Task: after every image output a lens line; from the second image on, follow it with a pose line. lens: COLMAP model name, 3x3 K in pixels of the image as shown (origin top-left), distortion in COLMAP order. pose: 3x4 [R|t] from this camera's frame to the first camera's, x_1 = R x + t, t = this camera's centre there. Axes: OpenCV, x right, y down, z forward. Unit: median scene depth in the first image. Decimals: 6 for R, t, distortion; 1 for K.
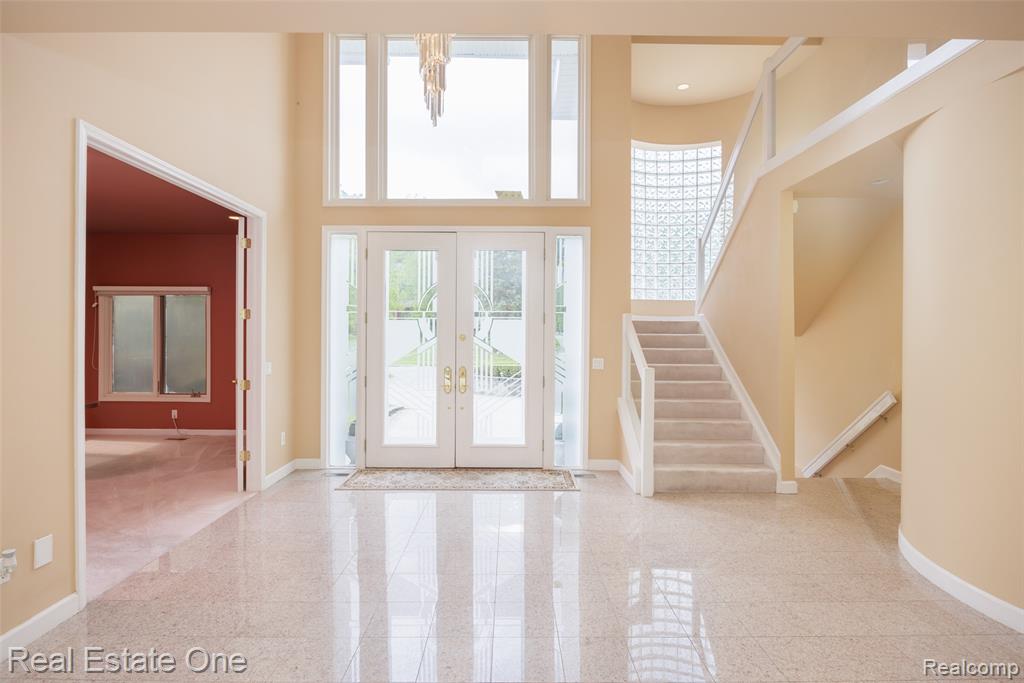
lens RADIAL K [[499.3, 0, 512.8], [0, 499.3, 339.5], [0, 0, 1]] dist [-0.002849, -0.001785]
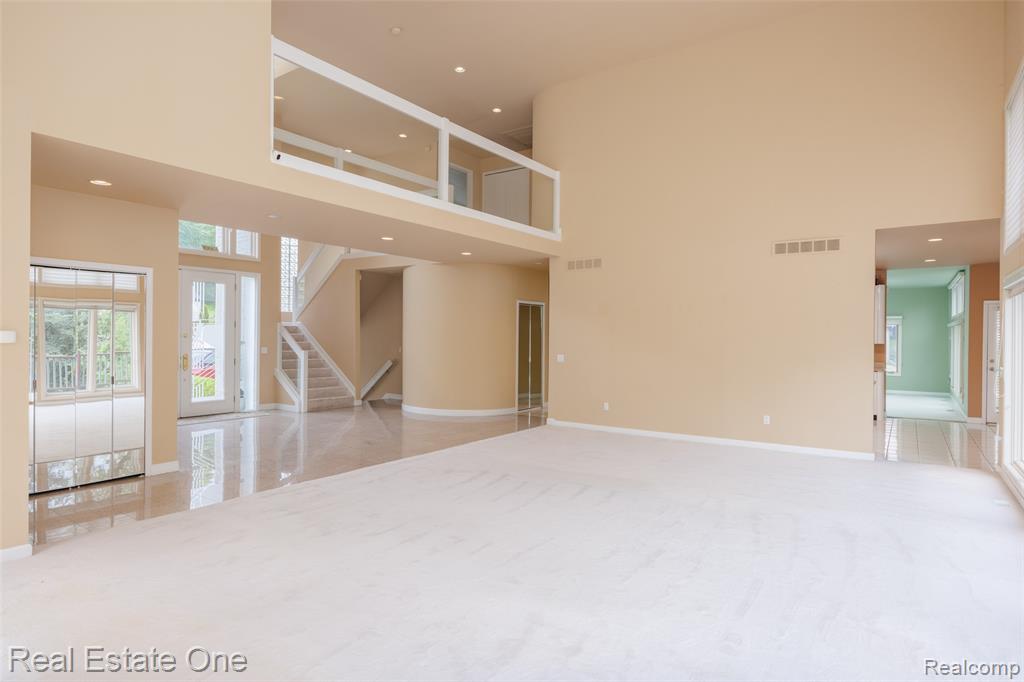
lens RADIAL K [[579.9, 0, 512.6], [0, 579.9, 337.6], [0, 0, 1]] dist [-0.000949, -0.000073]
pose [[0.585396, -0.007115, 0.810717, -0.987574], [0.005651, 0.999973, 0.004695, -0.001144], [-0.810728, 0.001833, 0.585420, -0.927777]]
